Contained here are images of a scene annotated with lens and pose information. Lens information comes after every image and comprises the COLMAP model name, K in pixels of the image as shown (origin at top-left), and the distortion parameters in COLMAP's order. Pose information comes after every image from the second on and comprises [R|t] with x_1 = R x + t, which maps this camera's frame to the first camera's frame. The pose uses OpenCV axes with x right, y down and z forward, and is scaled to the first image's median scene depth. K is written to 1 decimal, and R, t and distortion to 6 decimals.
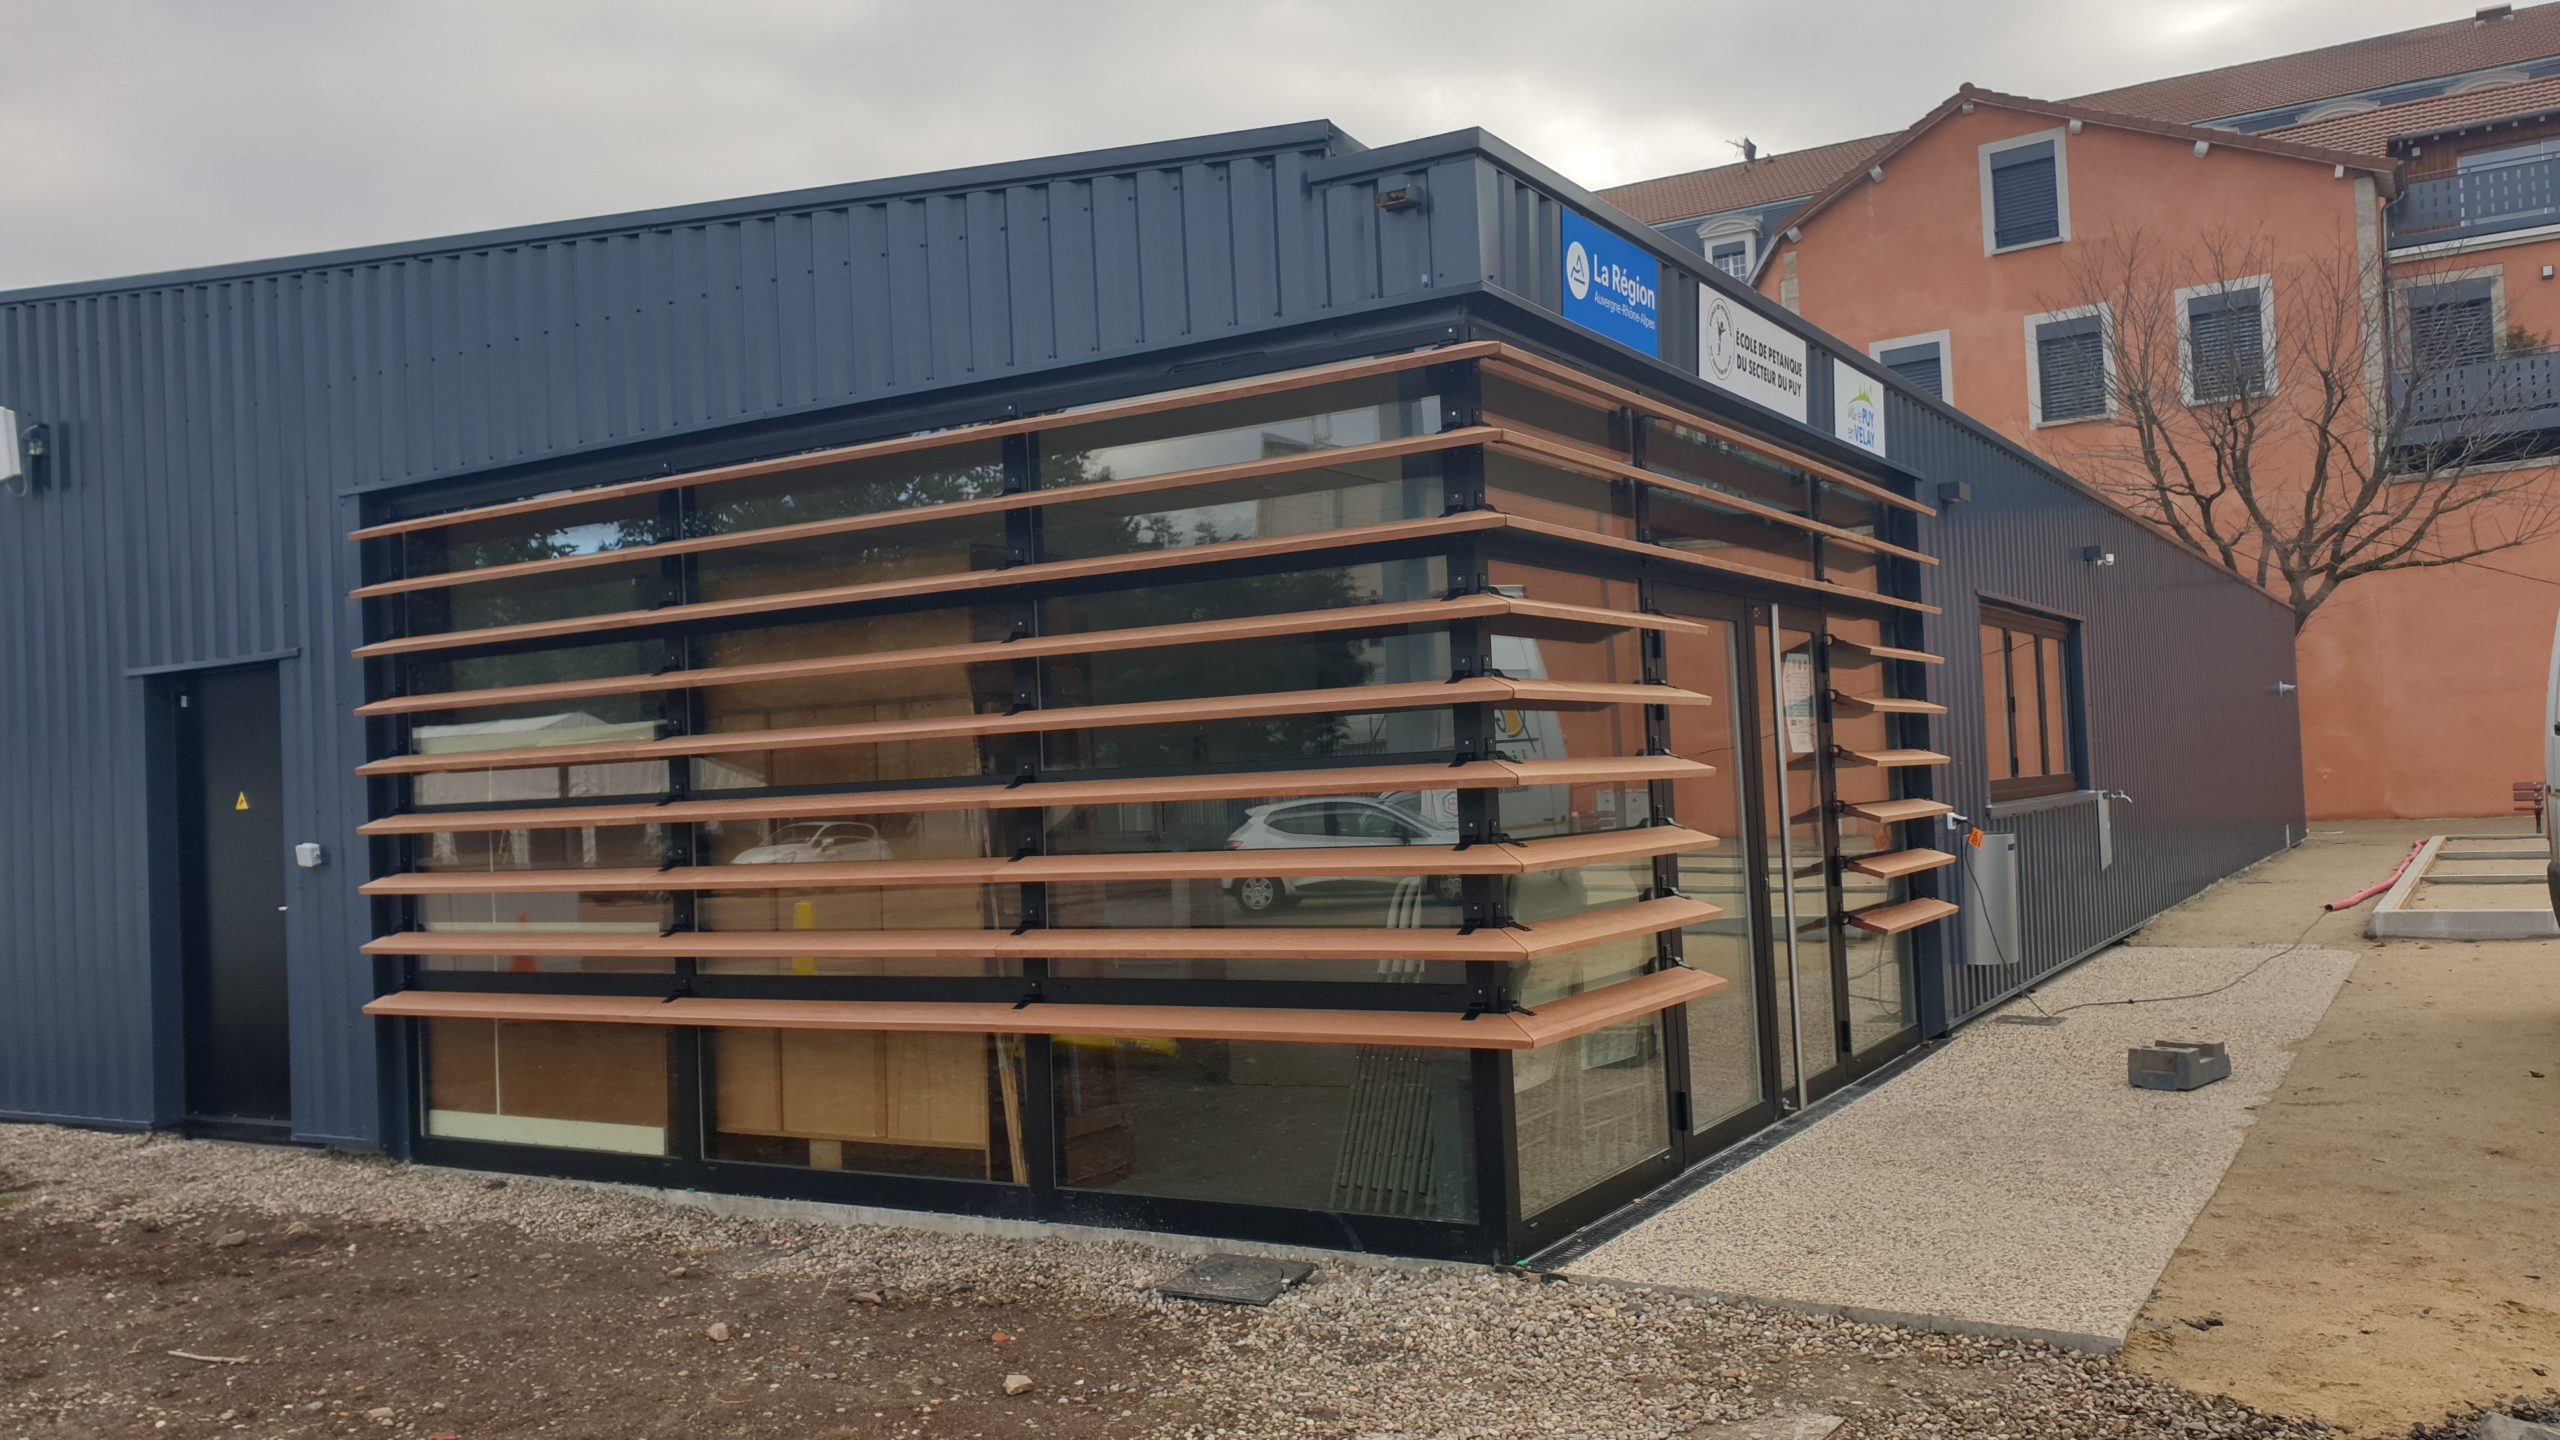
lens RADIAL K [[1983.8, 0, 1280.0], [0, 1983.8, 720.0], [0, 0, 1]] dist [0.016249, 0.002393]
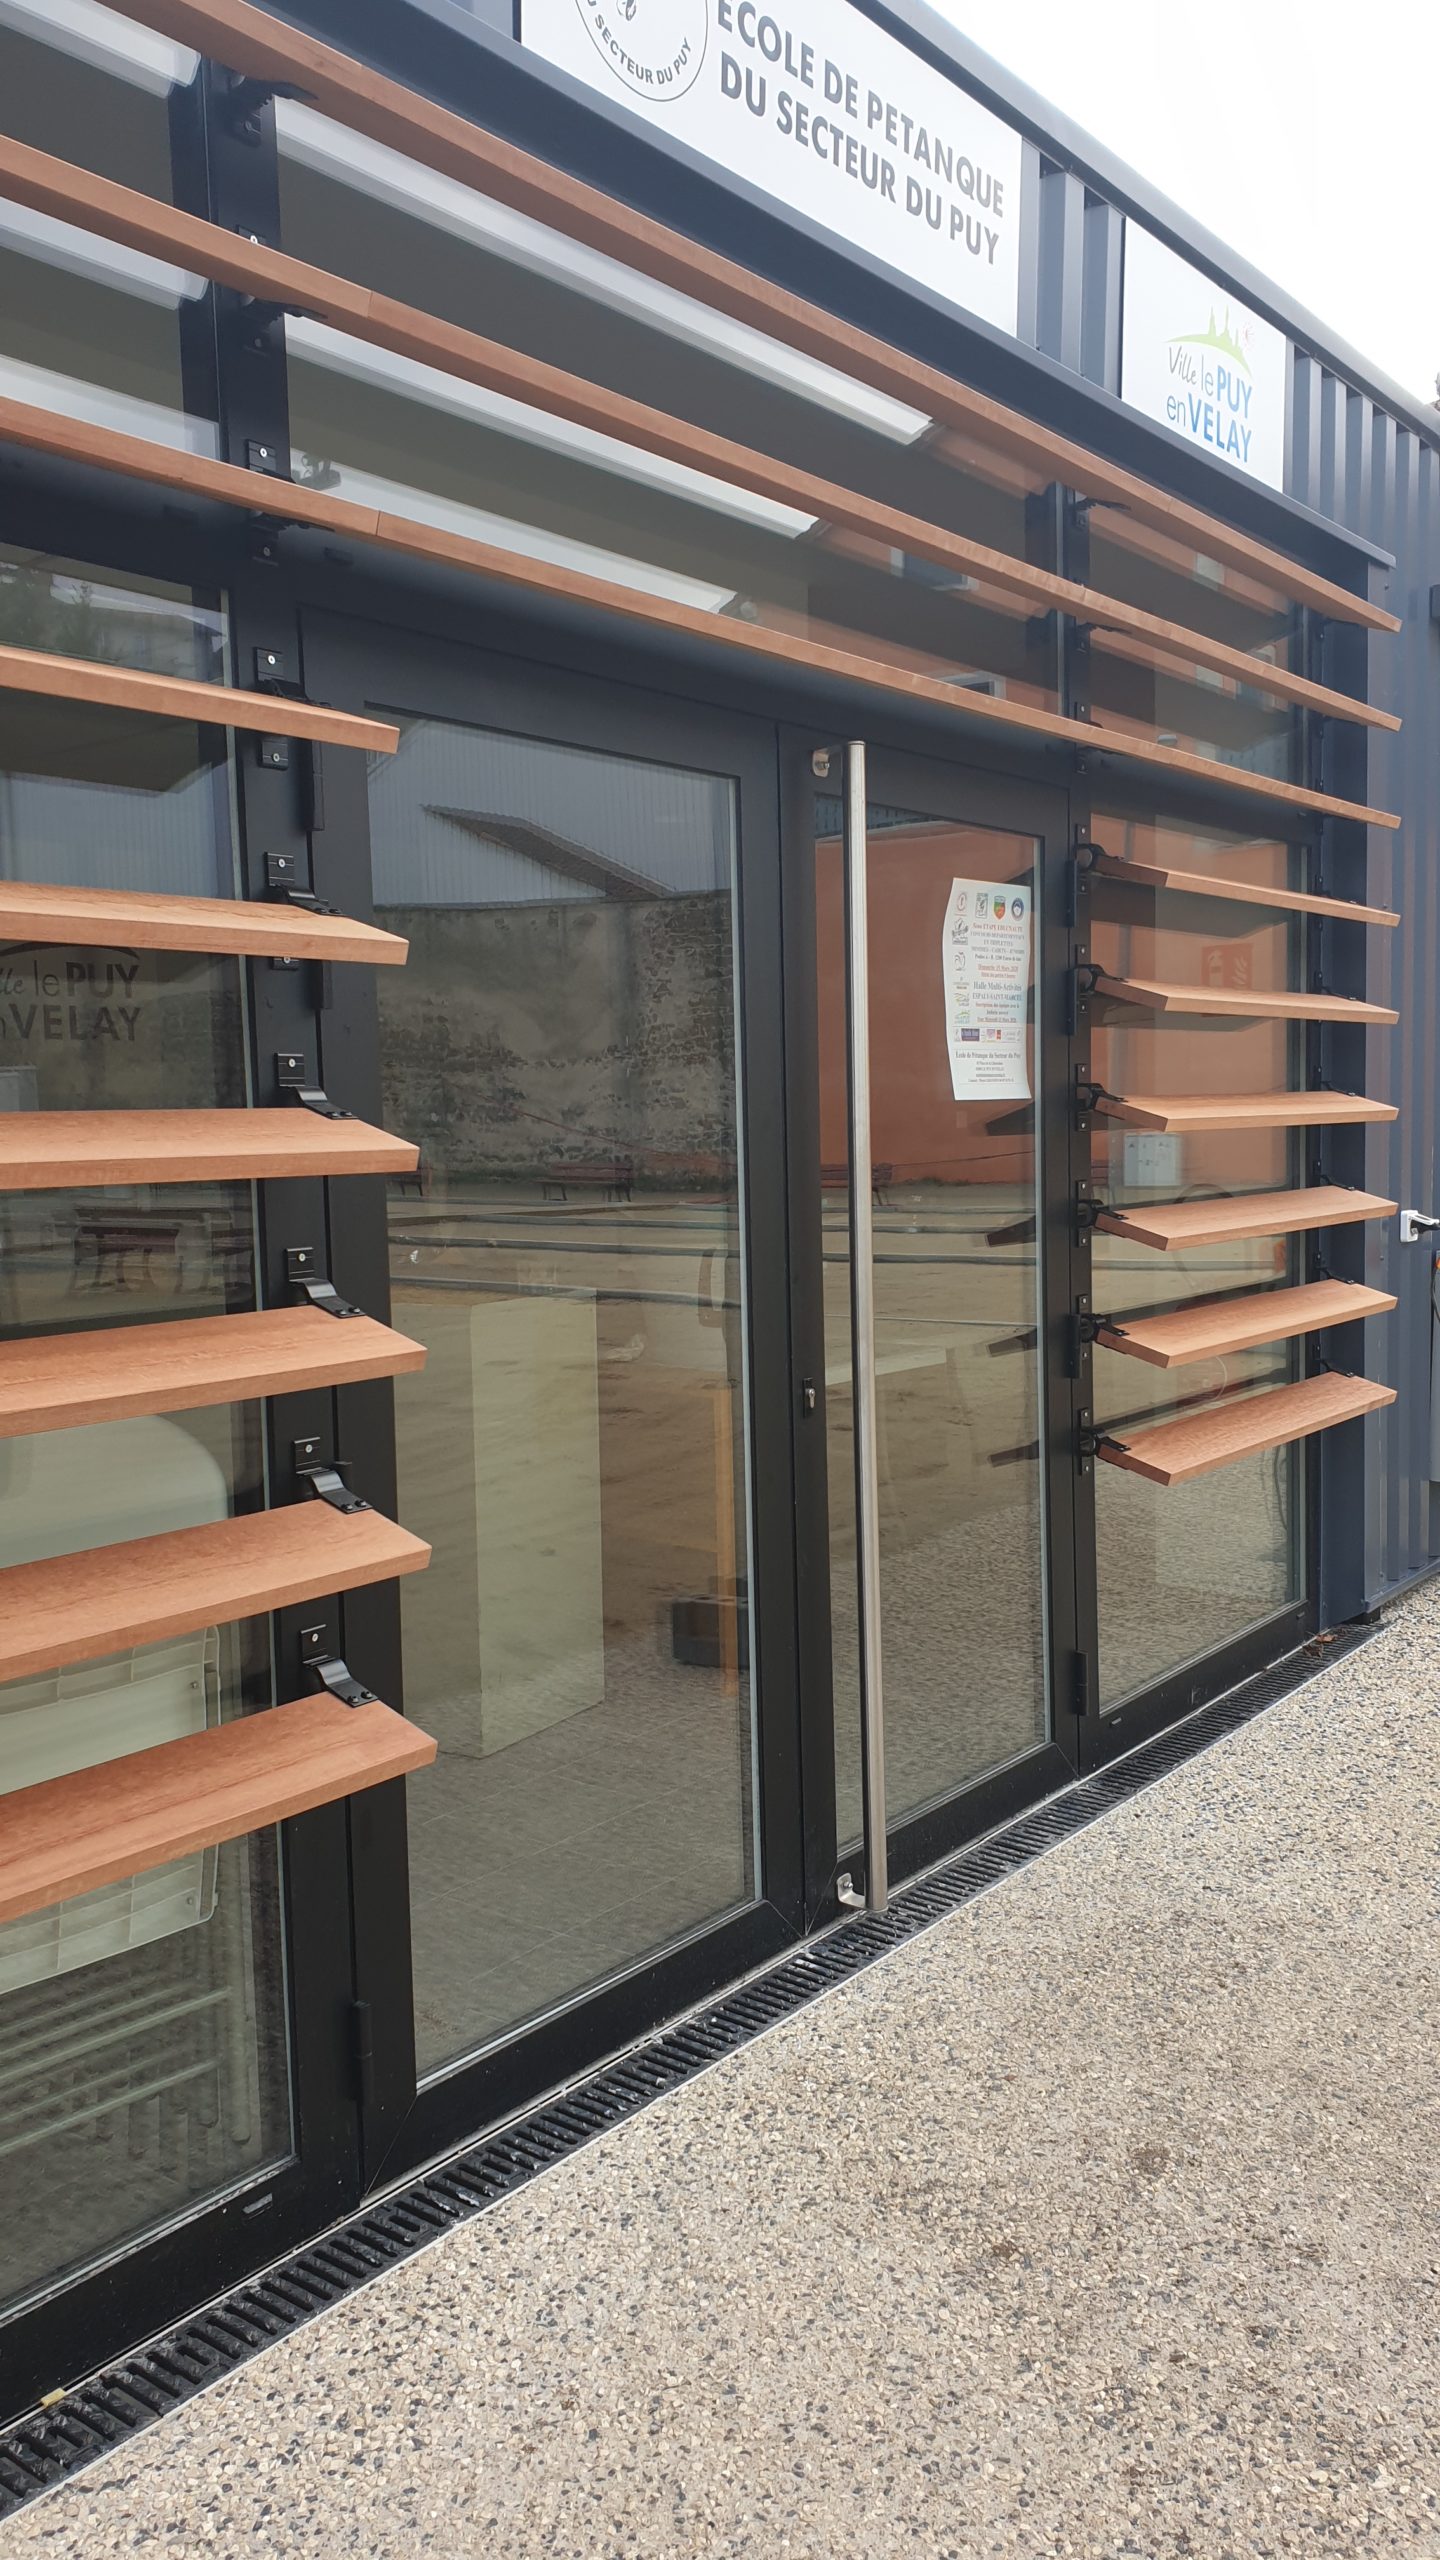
lens RADIAL K [[1983.8, 0, 720.0], [0, 1983.8, 1280.0], [0, 0, 1]] dist [0.016249, 0.002393]
pose [[0.993392, 0.031796, -0.110279, 0.271906], [-0.018400, 0.992552, 0.120423, 0.004817], [0.113286, -0.117598, 0.986578, 0.573937]]
